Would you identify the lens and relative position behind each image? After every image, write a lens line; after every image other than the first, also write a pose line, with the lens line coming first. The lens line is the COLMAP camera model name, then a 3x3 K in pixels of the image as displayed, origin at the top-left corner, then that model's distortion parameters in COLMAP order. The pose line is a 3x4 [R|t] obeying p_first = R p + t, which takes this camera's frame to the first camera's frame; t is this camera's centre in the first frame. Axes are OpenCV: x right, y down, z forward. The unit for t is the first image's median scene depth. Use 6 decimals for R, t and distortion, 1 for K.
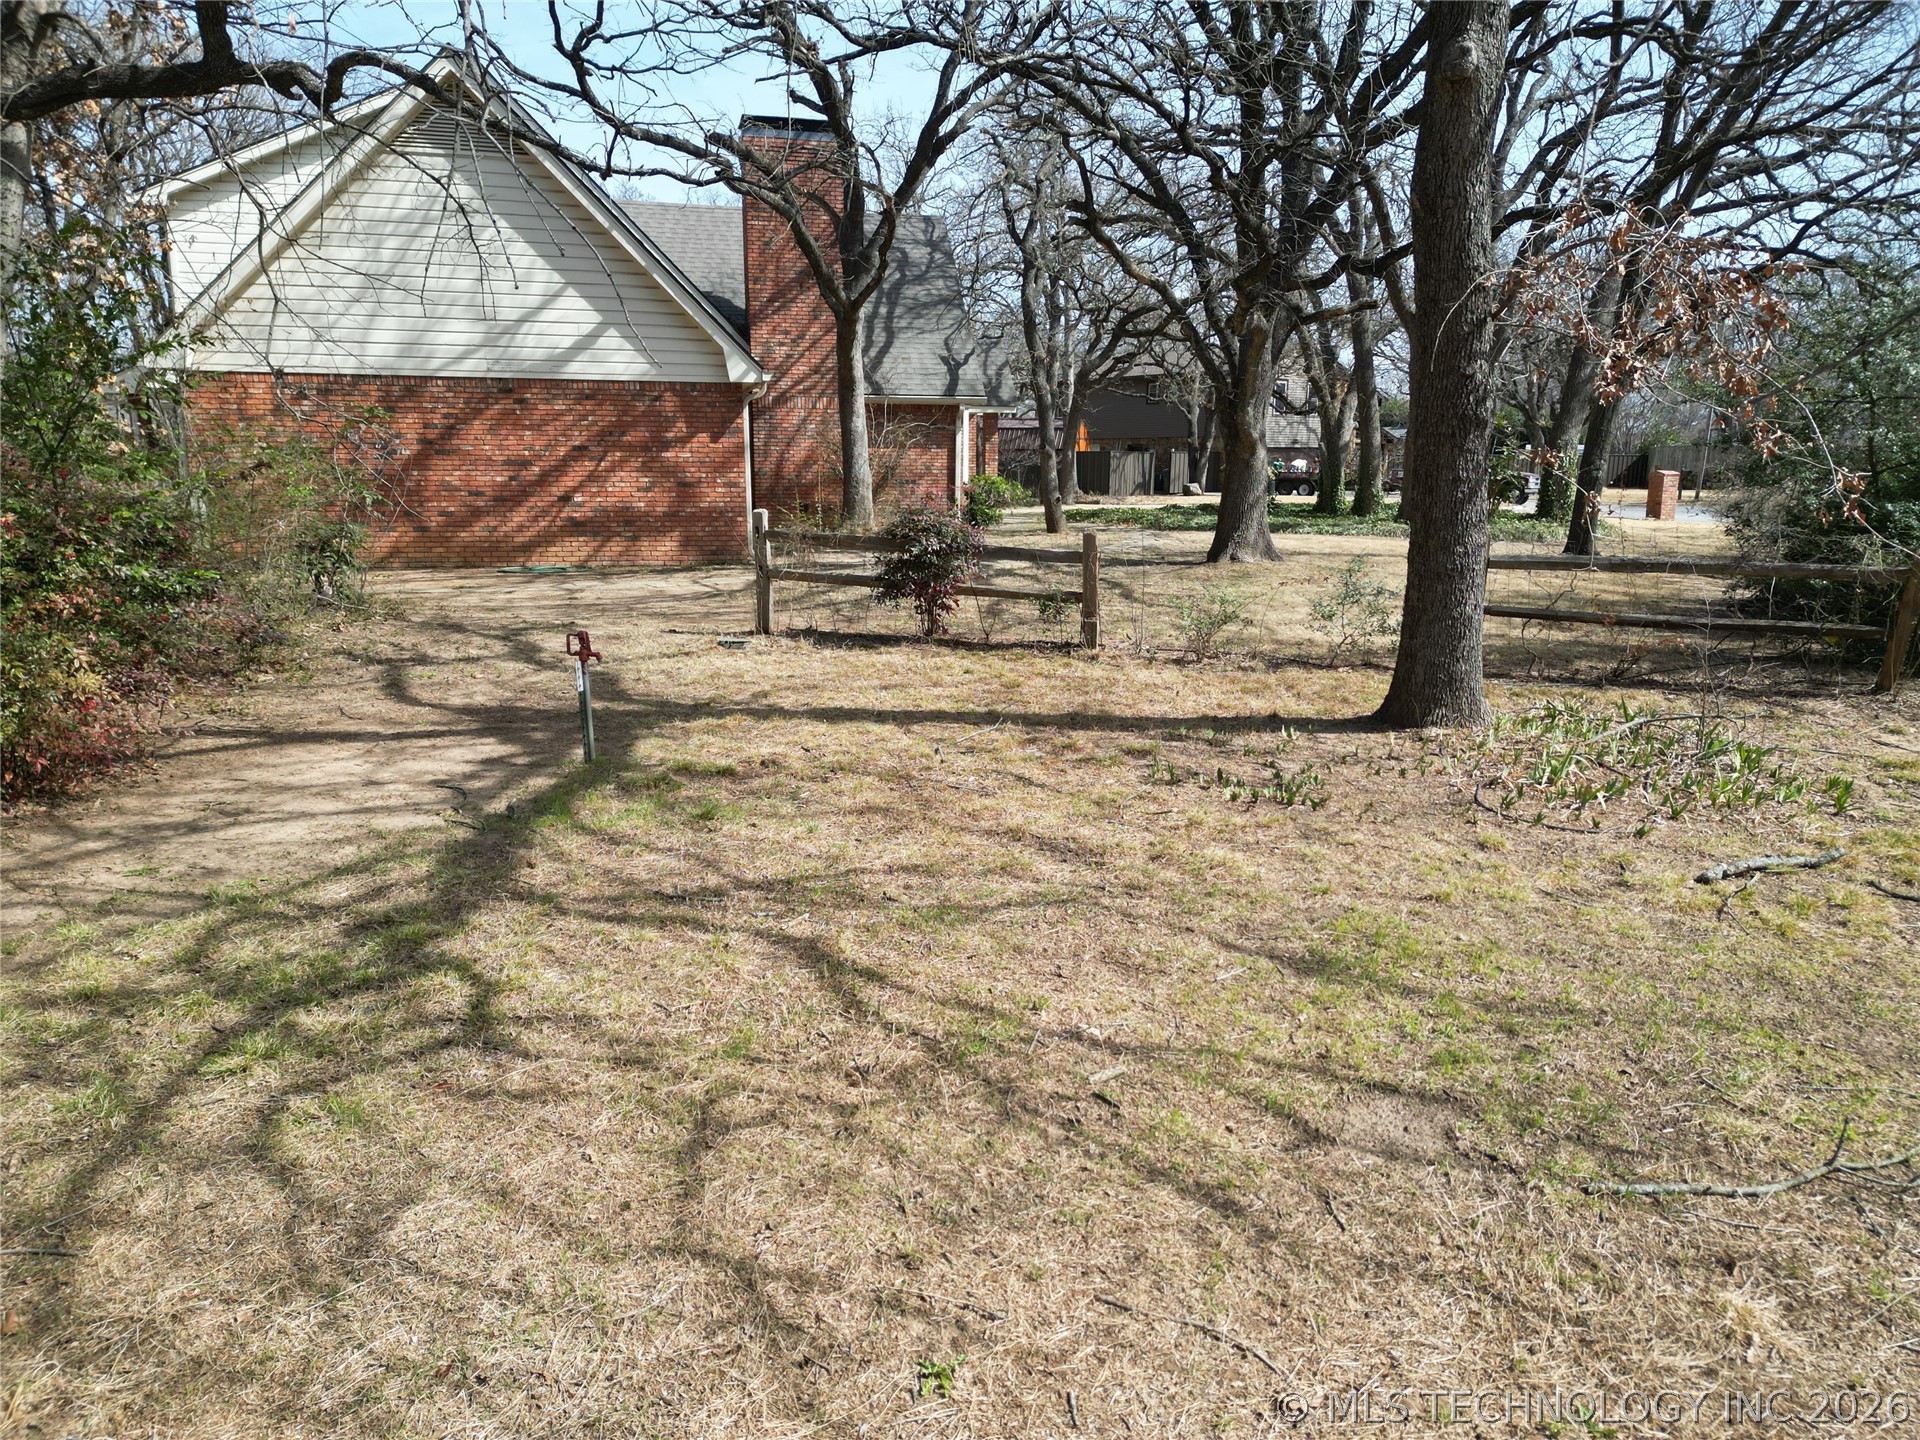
lens RADIAL K [[1337.7, 0, 953.3], [0, 1337.7, 725.1], [0, 0, 1]] dist [0.052942, -0.045564]
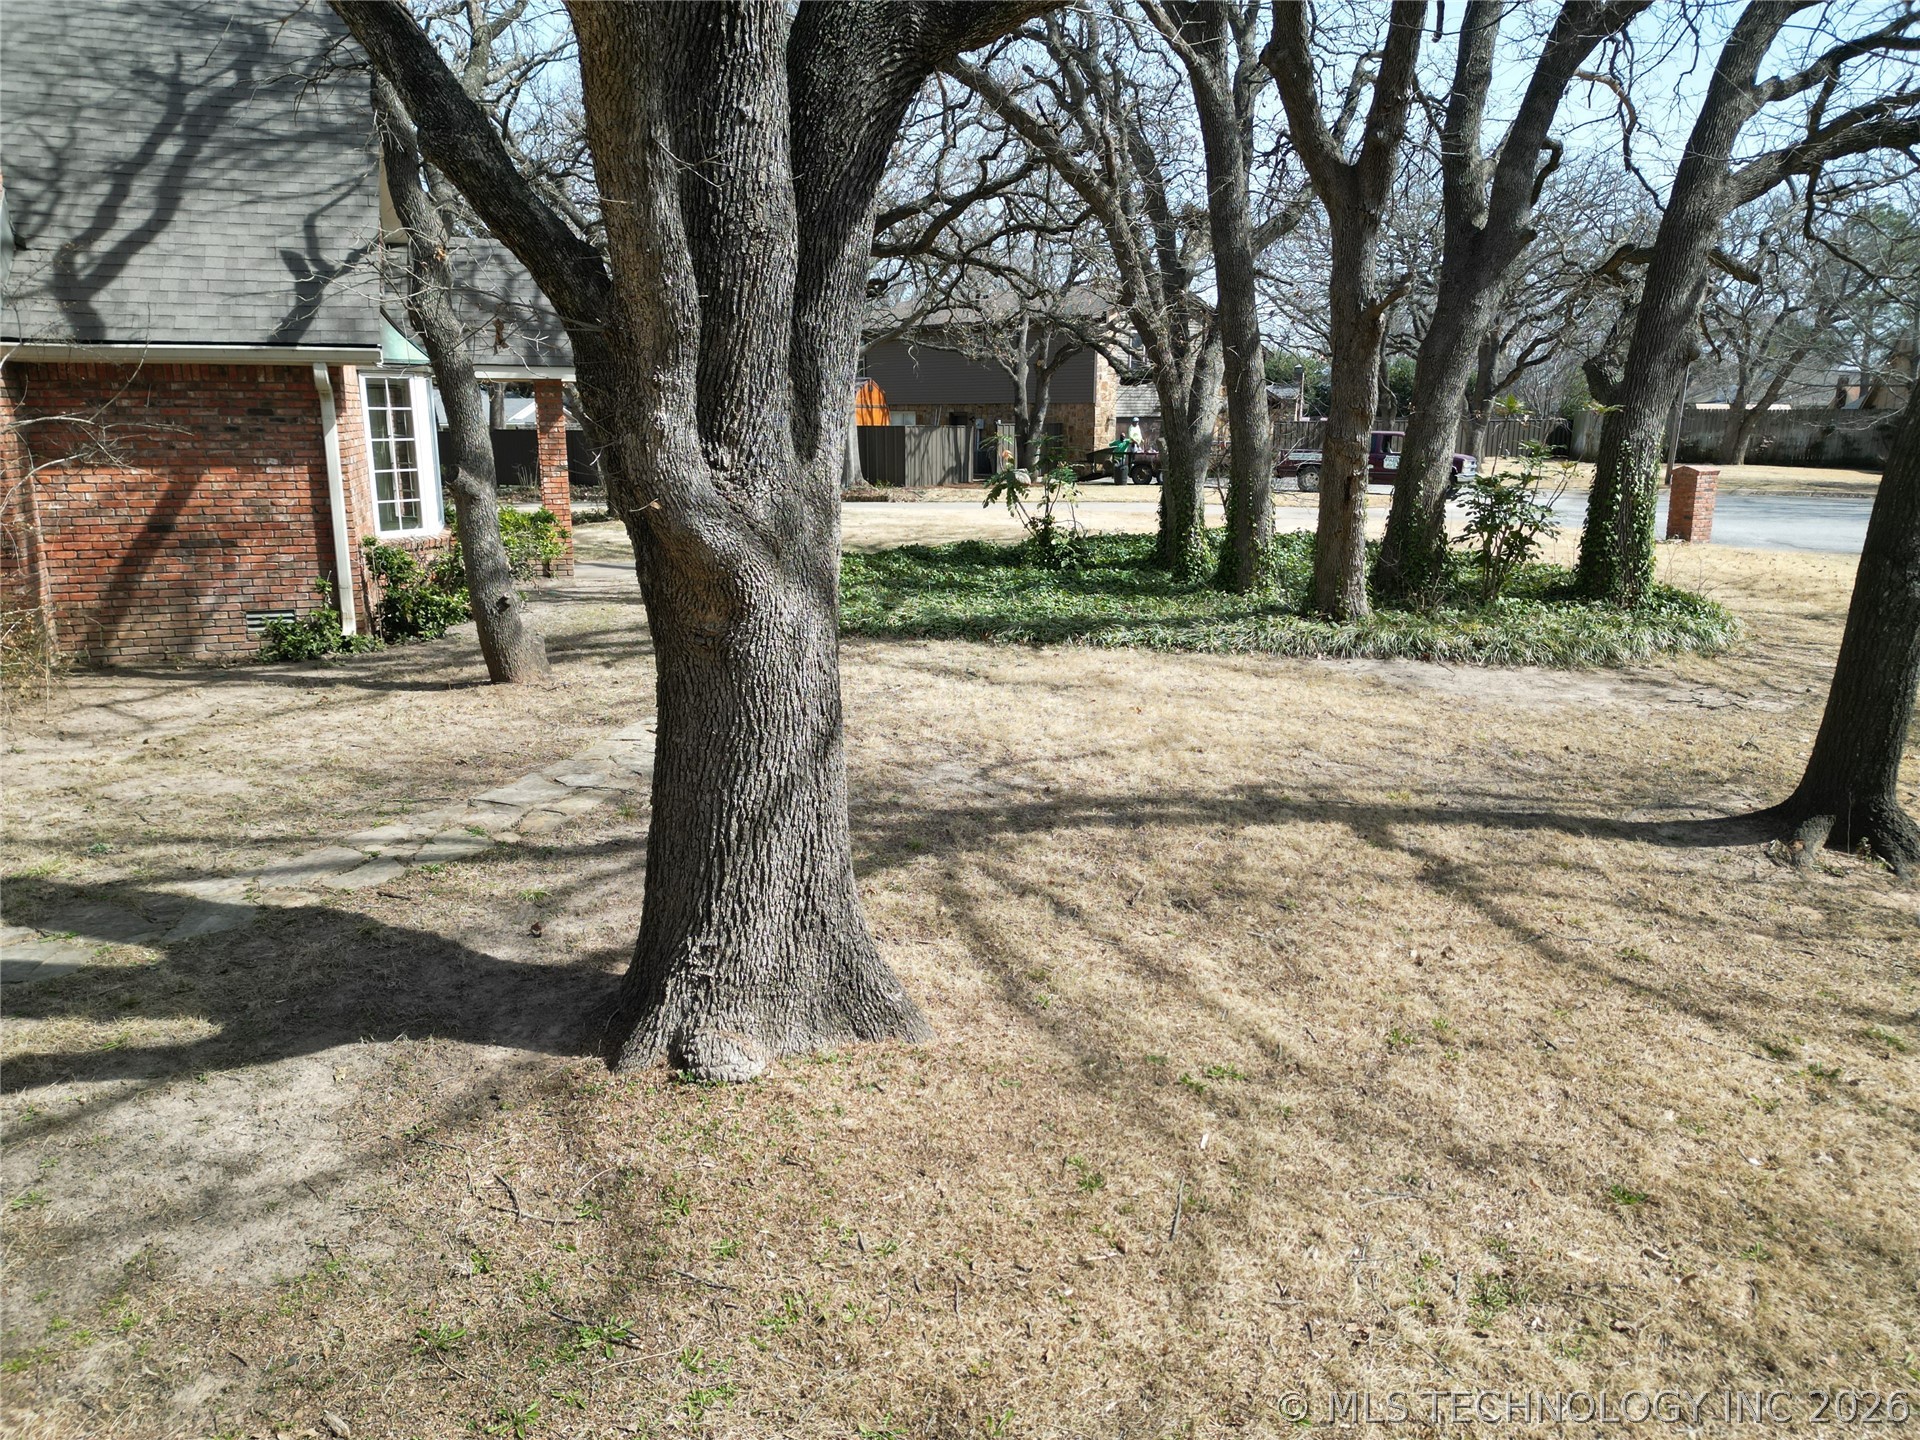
lens RADIAL K [[1337.7, 0, 968.9], [0, 1337.7, 717.5], [0, 0, 1]] dist [0.052942, -0.045564]
pose [[0.995824, -0.022730, 0.088424, 0.146153], [0.020344, 0.999407, 0.027796, -0.114237], [-0.089004, -0.025881, 0.995695, 0.466694]]
